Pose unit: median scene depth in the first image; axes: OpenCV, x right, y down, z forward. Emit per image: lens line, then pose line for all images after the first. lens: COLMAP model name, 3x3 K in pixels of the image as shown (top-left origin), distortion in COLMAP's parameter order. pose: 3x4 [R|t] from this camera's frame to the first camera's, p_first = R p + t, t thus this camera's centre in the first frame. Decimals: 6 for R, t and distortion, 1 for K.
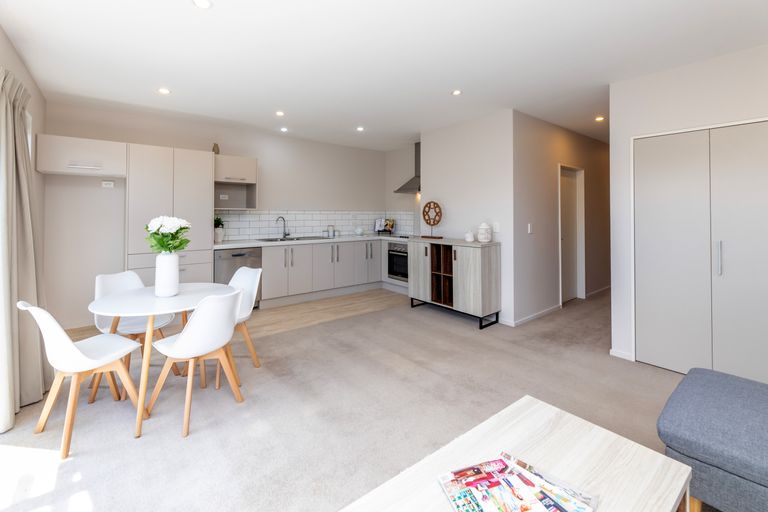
lens RADIAL K [[330.4, 0, 381.2], [0, 330.4, 207.3], [0, 0, 1]] dist [0.001377, 0.000344]
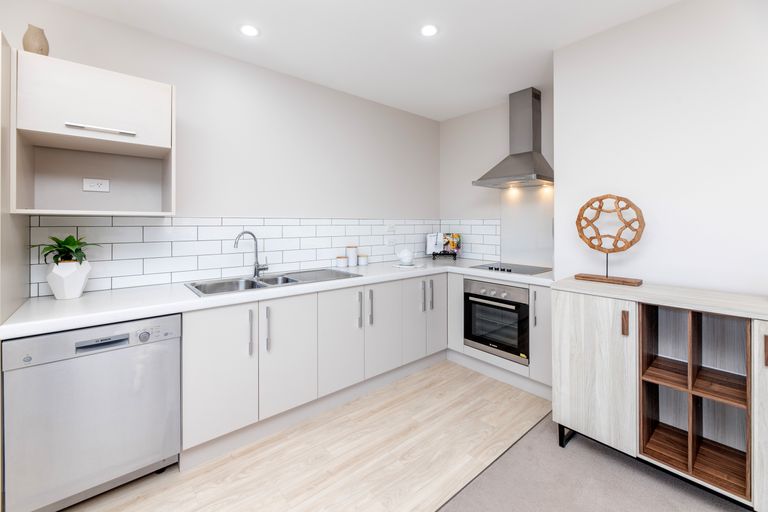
lens RADIAL K [[327.3, 0, 411.5], [0, 327.3, 222.8], [0, 0, 1]] dist [0.000215, 0.000068]
pose [[0.996040, -0.001767, 0.088884, -0.116207], [0.000207, 0.999846, 0.017558, 0.009076], [-0.088901, -0.017470, 0.995887, 0.526541]]
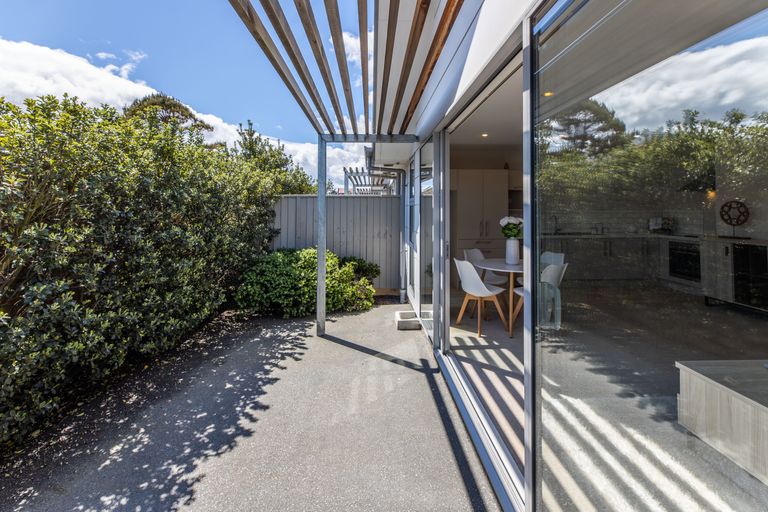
lens RADIAL K [[330.4, 0, 381.2], [0, 330.4, 207.3], [0, 0, 1]] dist [0.001377, 0.000344]
pose [[0.798491, -0.009500, -0.601932, -0.077186], [0.017377, 0.999823, 0.007271, -0.020646], [0.601756, -0.016266, 0.798514, -0.349976]]
